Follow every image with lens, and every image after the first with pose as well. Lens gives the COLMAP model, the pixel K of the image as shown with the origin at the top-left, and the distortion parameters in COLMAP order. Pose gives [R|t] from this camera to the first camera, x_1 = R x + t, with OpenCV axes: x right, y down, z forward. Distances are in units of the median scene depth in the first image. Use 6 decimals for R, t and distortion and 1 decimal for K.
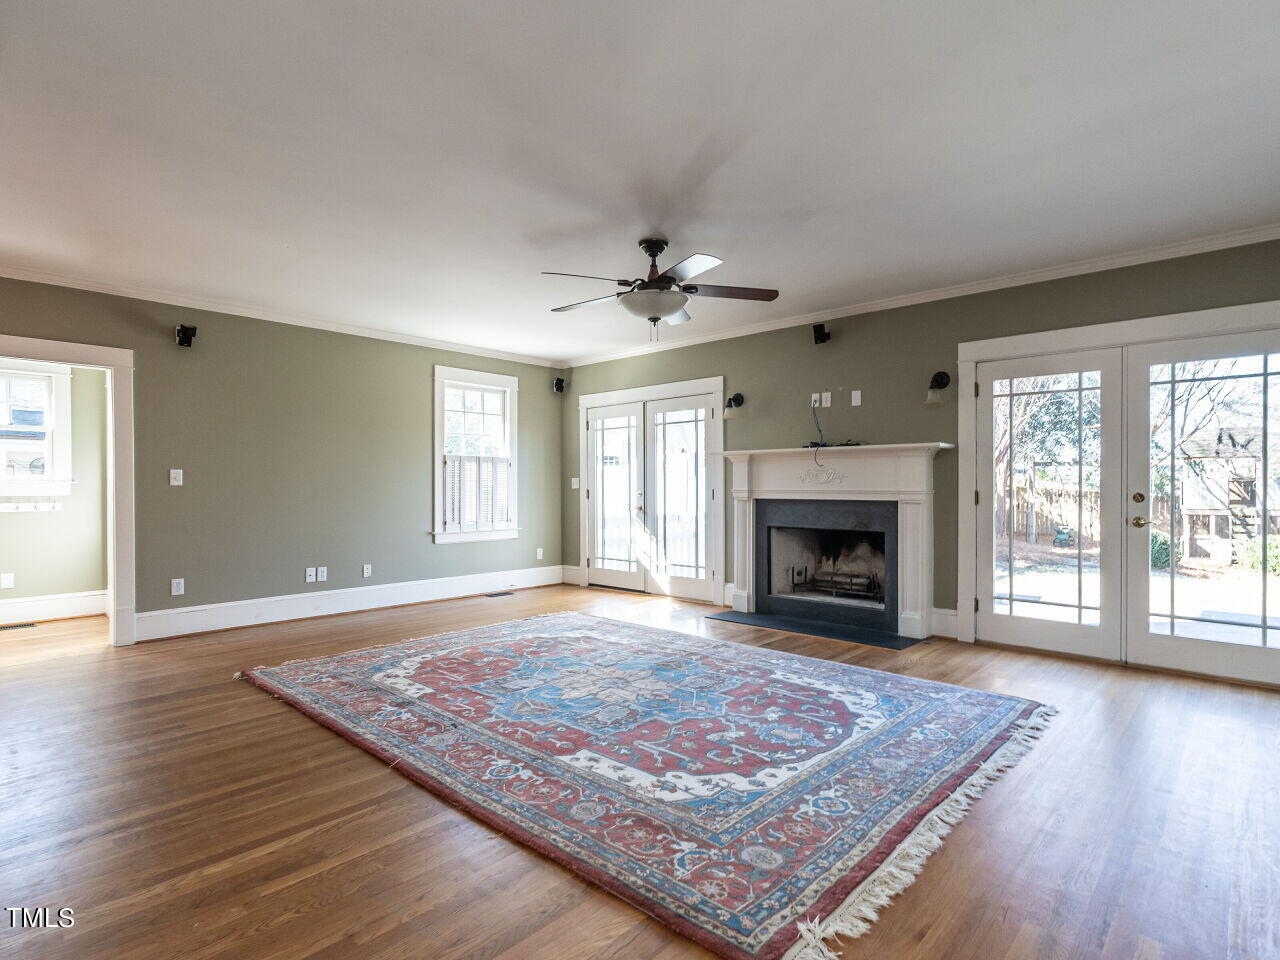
lens RADIAL K [[674.5, 0, 644.1], [0, 674.5, 486.1], [0, 0, 1]] dist [-0.004193, 0.000027]
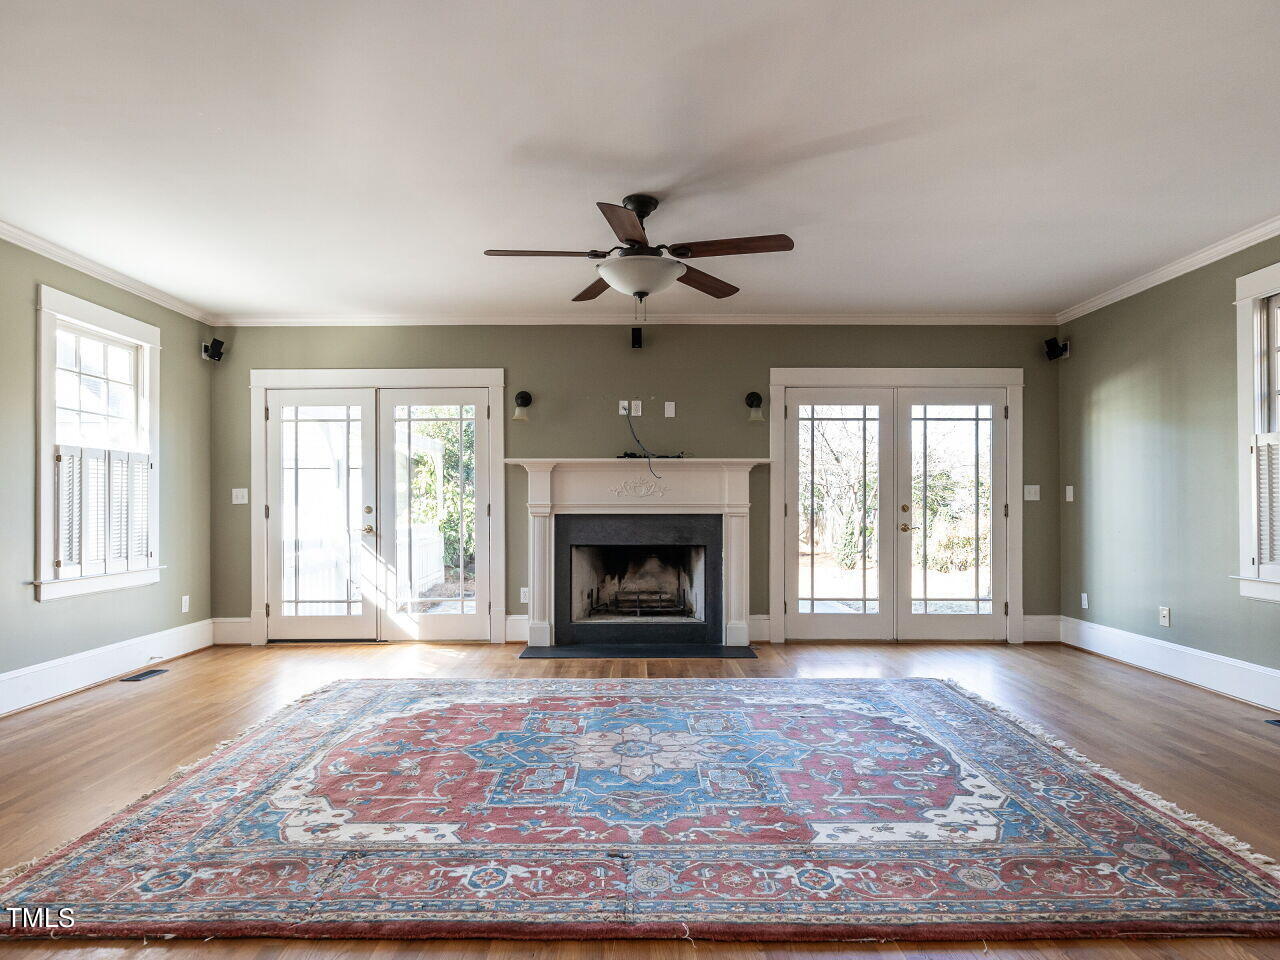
lens RADIAL K [[721.2, 0, 635.2], [0, 721.2, 495.8], [0, 0, 1]] dist [-0.002530, 0.000127]
pose [[0.732871, 0.006440, 0.680337, -0.497442], [0.001686, 0.999935, -0.011281, 0.007045], [-0.680365, 0.009415, 0.732813, 0.309503]]
